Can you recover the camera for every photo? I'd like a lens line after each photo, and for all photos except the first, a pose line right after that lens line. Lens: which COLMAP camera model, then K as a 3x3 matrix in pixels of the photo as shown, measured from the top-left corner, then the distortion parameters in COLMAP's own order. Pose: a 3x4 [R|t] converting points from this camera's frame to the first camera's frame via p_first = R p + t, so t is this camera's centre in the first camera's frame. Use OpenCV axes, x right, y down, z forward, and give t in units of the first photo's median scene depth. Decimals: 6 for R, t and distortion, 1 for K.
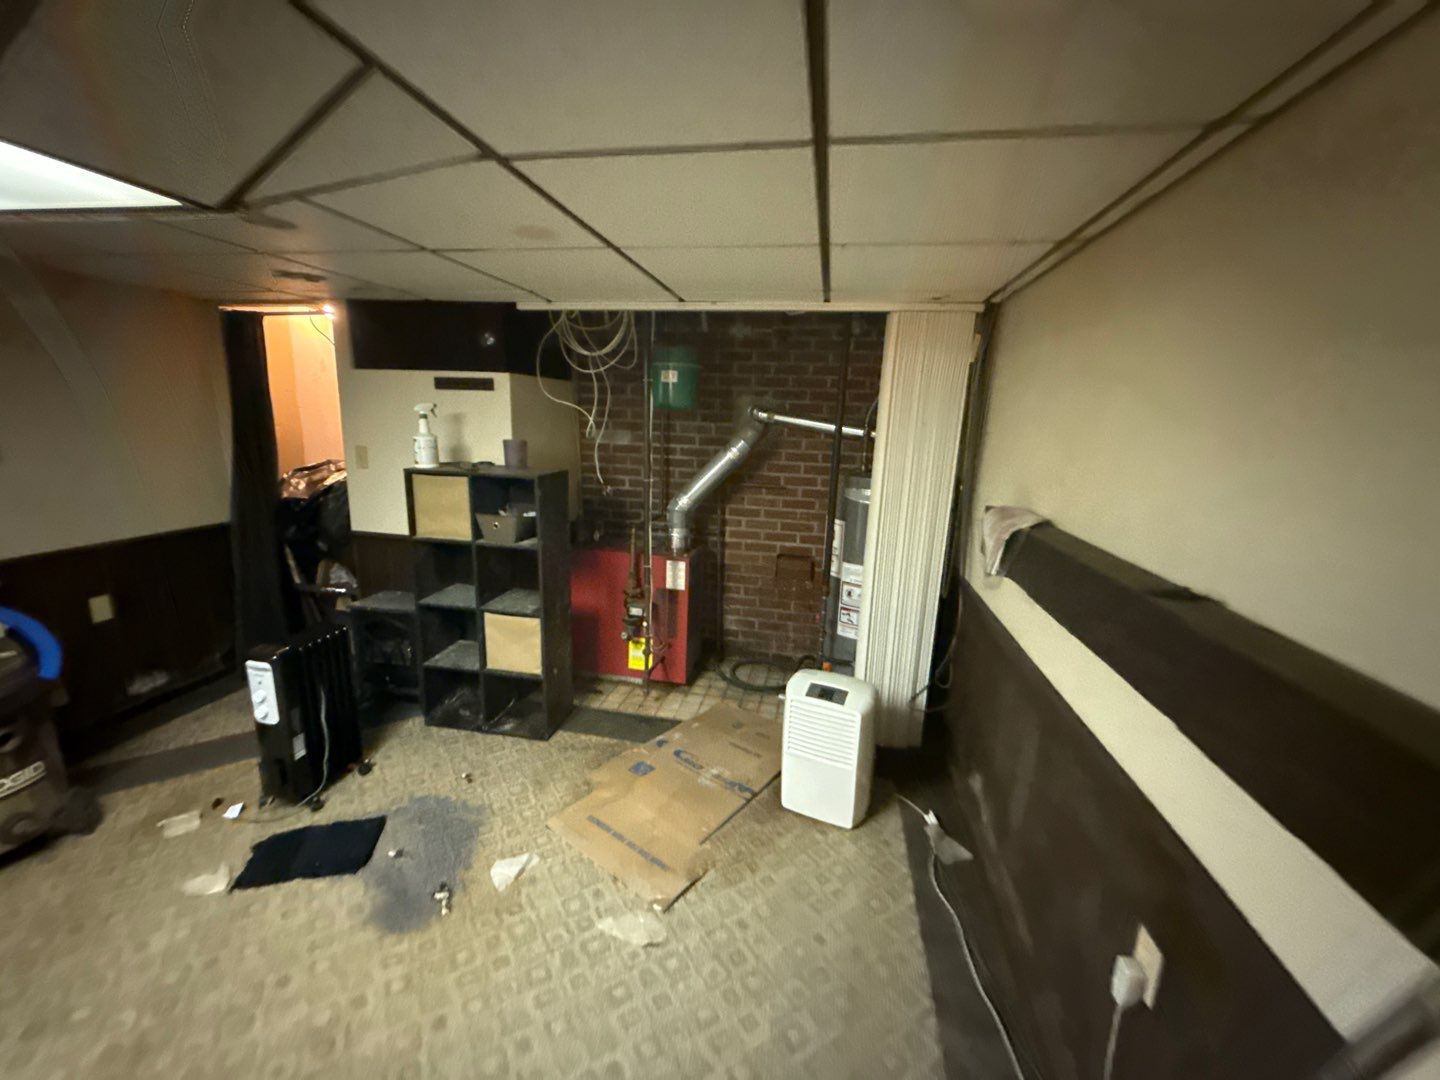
lens RADIAL K [[577.0, 0, 721.3], [0, 577.0, 538.0], [0, 0, 1]] dist [-0.004044, -0.000334]
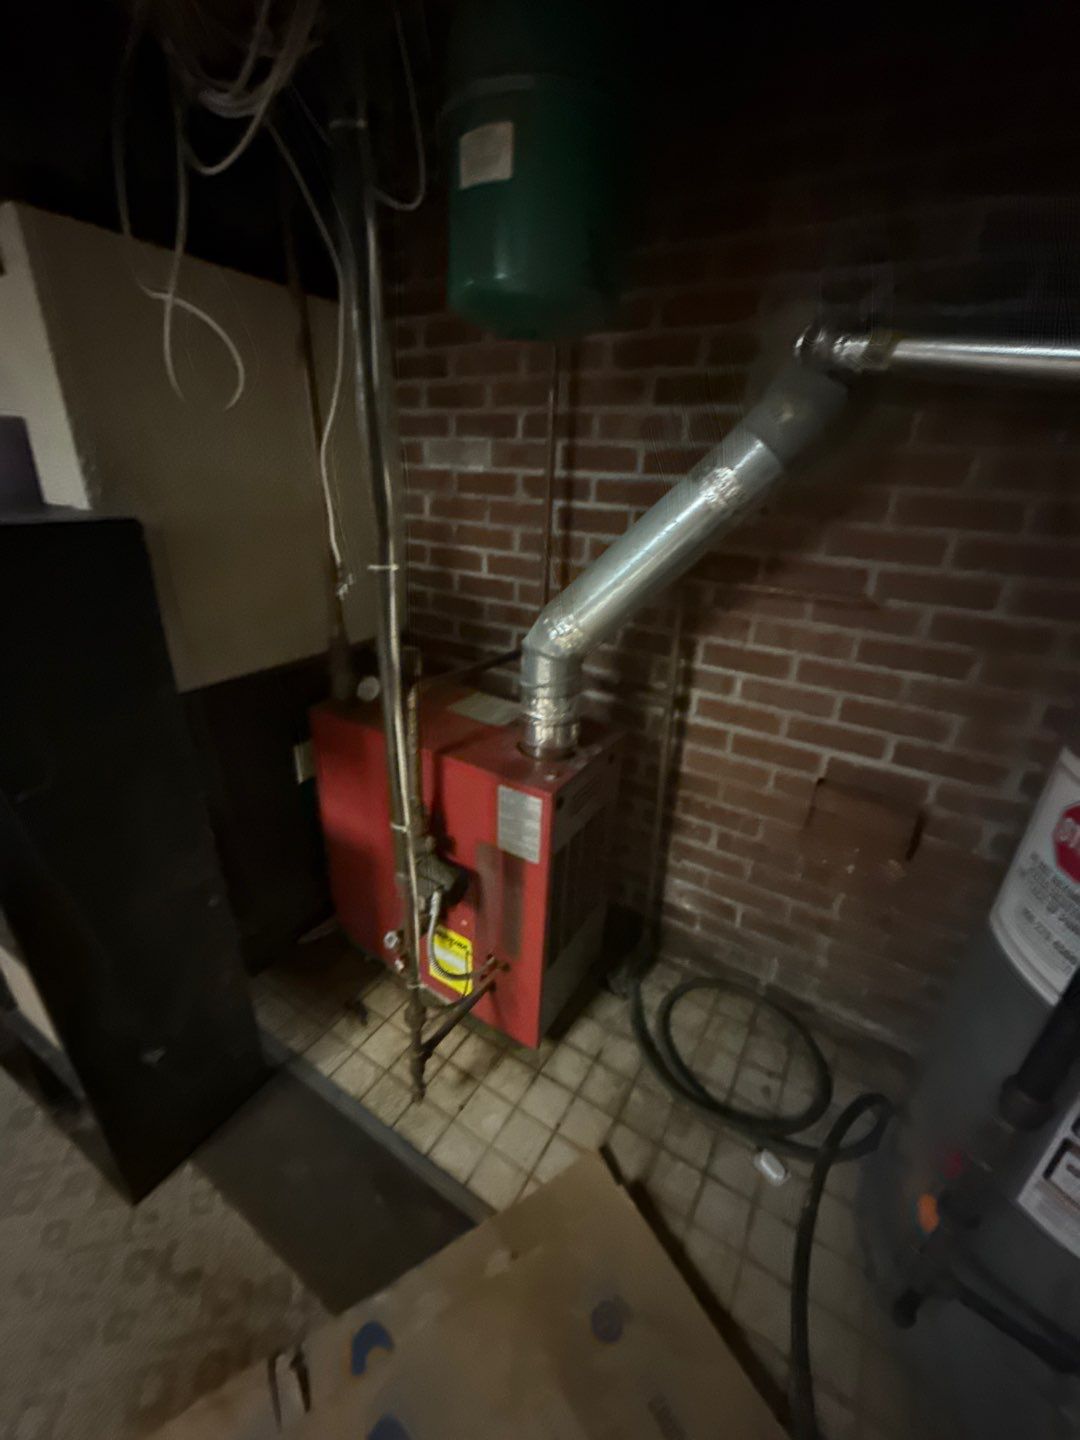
lens RADIAL K [[577.0, 0, 539.6], [0, 577.0, 714.9], [0, 0, 1]] dist [-0.004044, -0.000334]
pose [[0.937910, 0.139046, -0.317790, 0.039542], [-0.080604, 0.978429, 0.190212, -0.070718], [0.337383, -0.152787, 0.928886, 0.594221]]
